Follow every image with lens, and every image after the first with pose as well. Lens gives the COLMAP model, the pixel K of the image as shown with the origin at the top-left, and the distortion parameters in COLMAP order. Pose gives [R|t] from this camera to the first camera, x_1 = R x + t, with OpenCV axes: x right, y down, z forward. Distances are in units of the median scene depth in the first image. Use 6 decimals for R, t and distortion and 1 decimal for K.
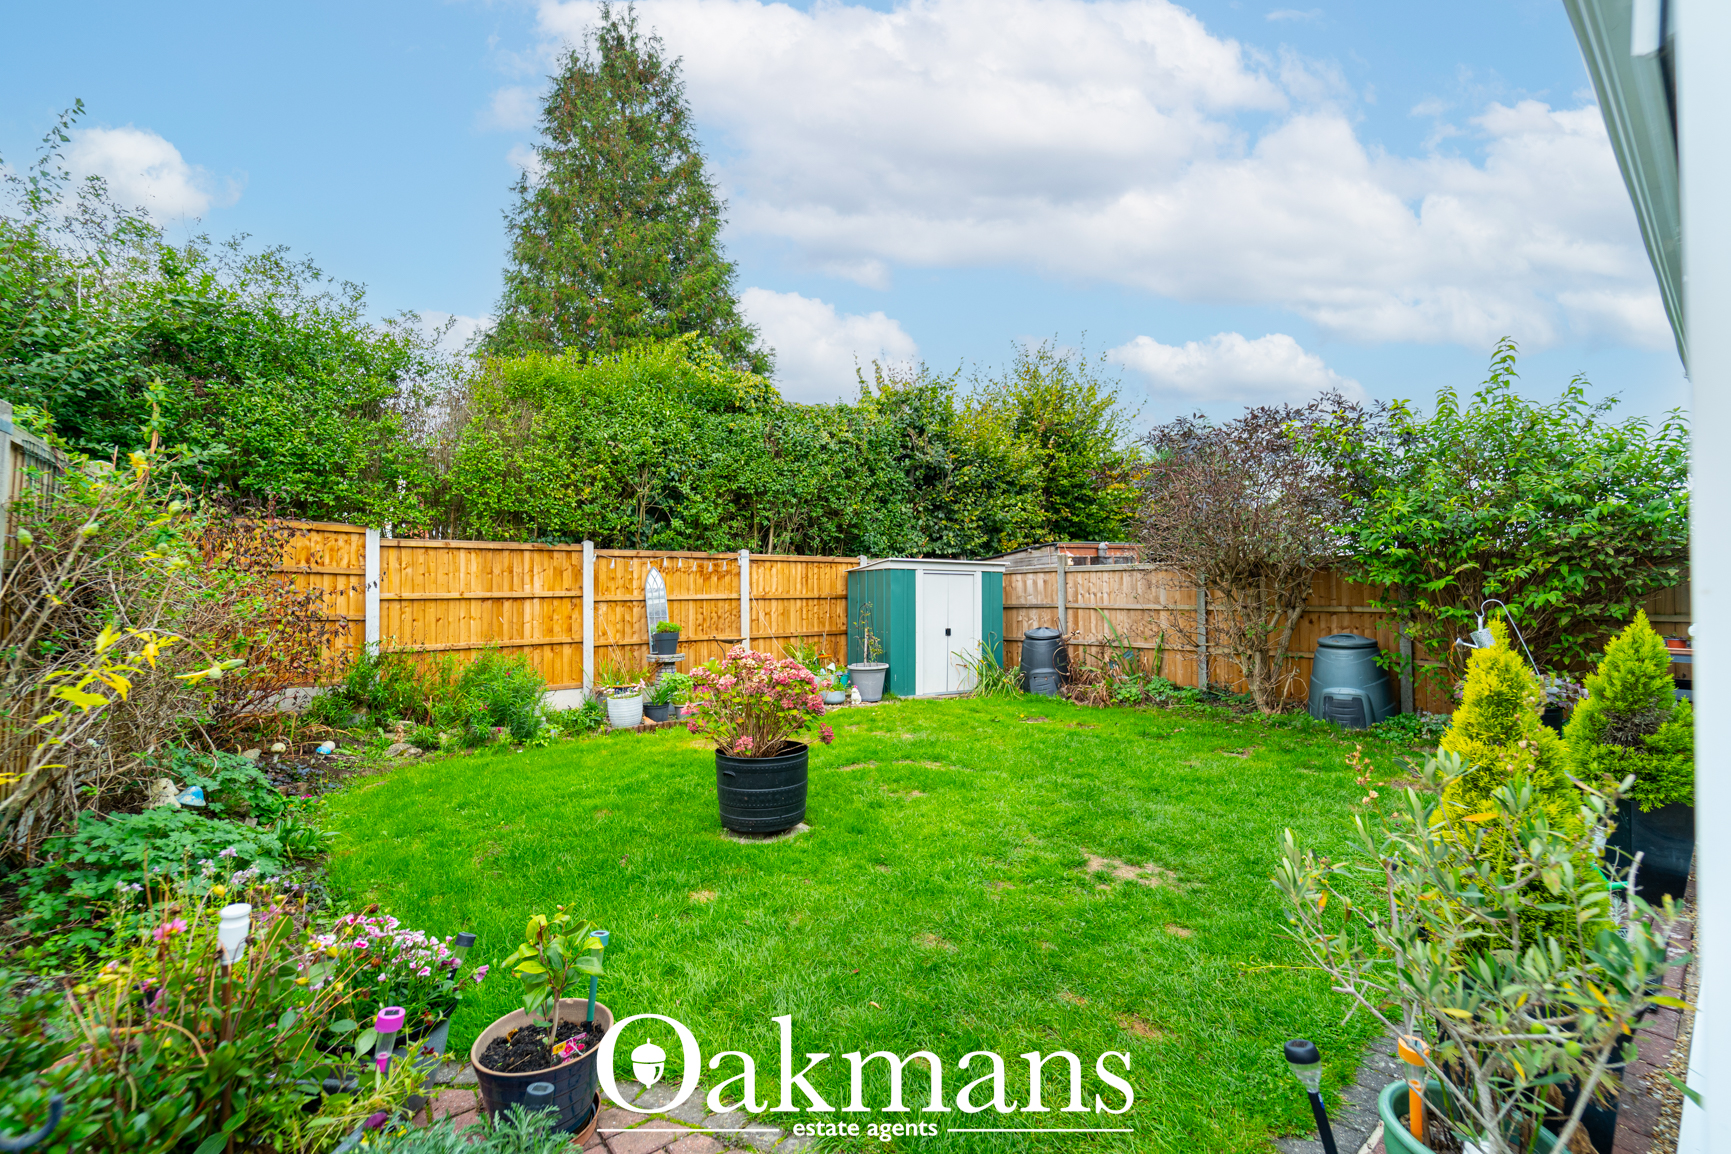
lens RADIAL K [[709.3, 0, 858.2], [0, 709.3, 581.2], [0, 0, 1]] dist [-0.000084, -0.000348]
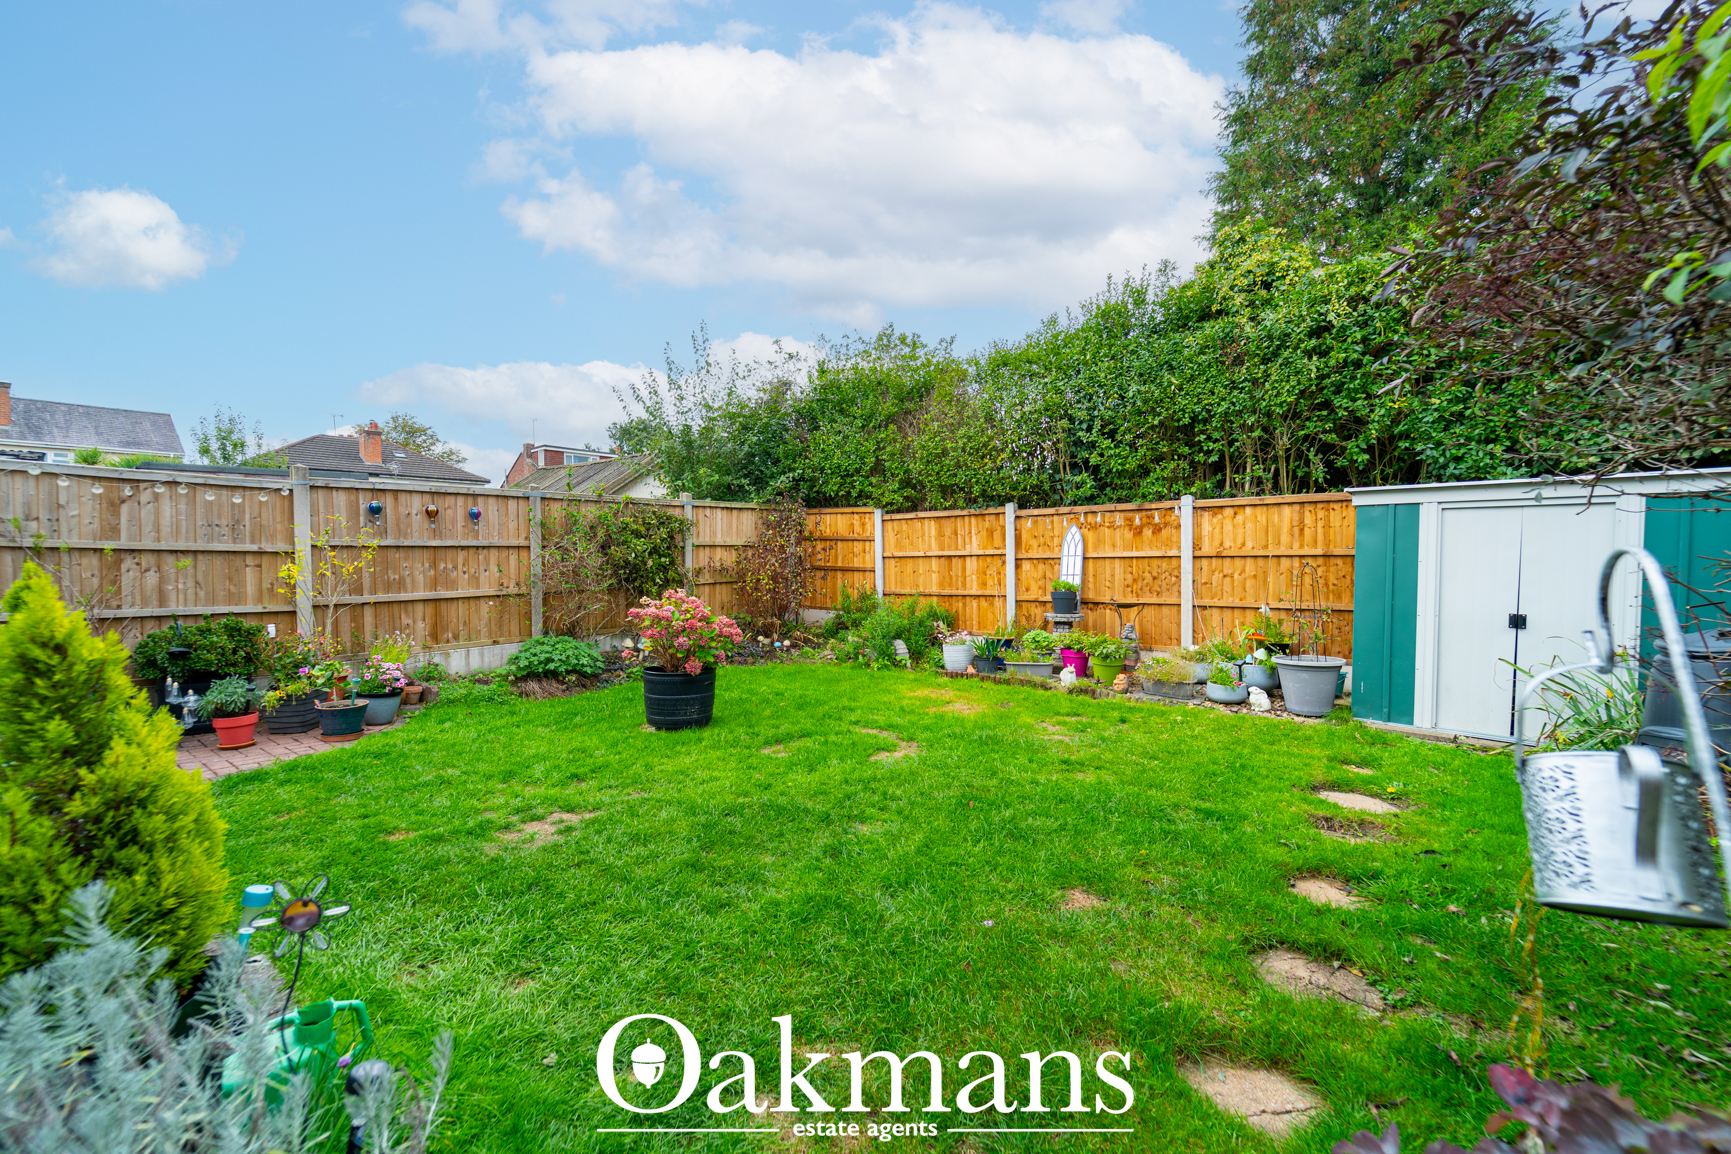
lens RADIAL K [[709.3, 0, 858.2], [0, 709.3, 581.2], [0, 0, 1]] dist [-0.000084, -0.000348]
pose [[0.238245, 0.034129, -0.970605, 0.632127], [0.025281, 0.998826, 0.041326, 0.012068], [0.970876, -0.034383, 0.237102, 0.523457]]
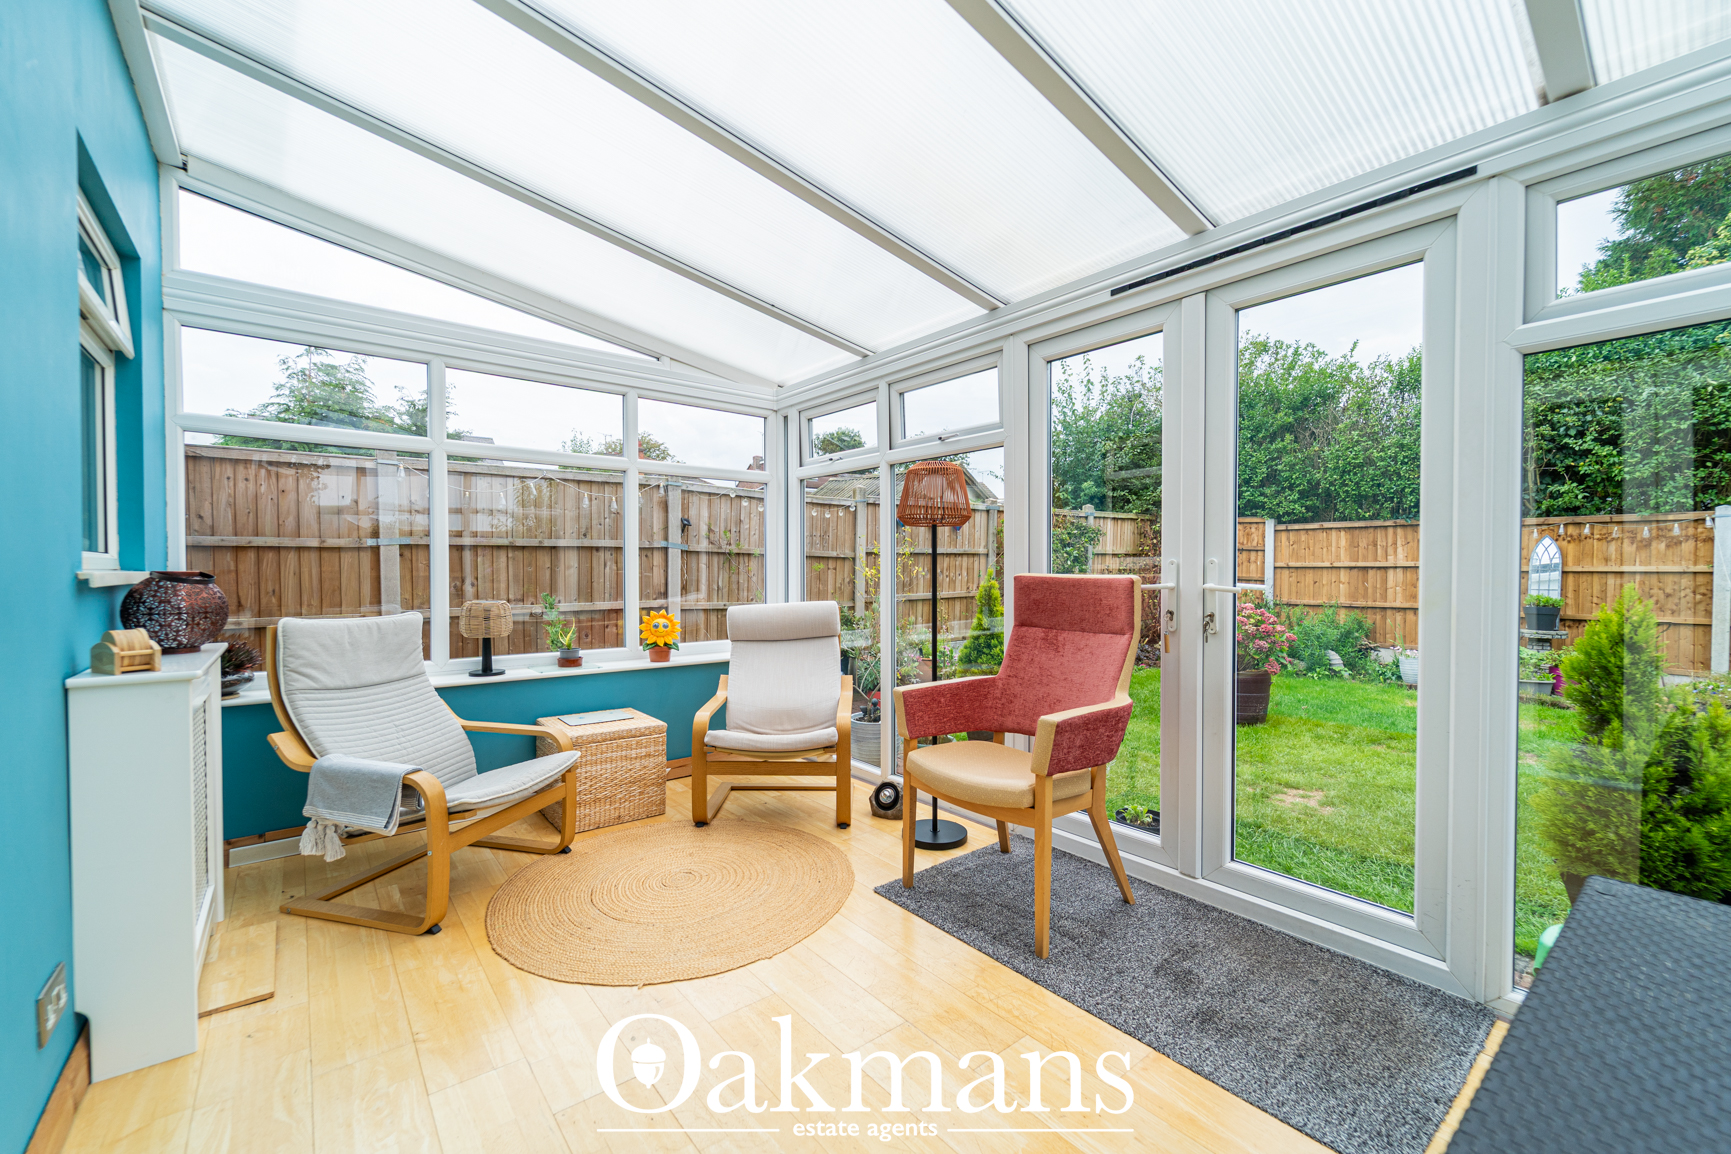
lens RADIAL K [[705.3, 0, 856.1], [0, 705.3, 581.3], [0, 0, 1]] dist [0.000958, -0.000124]
pose [[0.009369, 0.029688, -0.999515, 0.666288], [0.013153, 0.999469, 0.029809, 0.000404], [0.999870, -0.013426, 0.008973, 0.109696]]
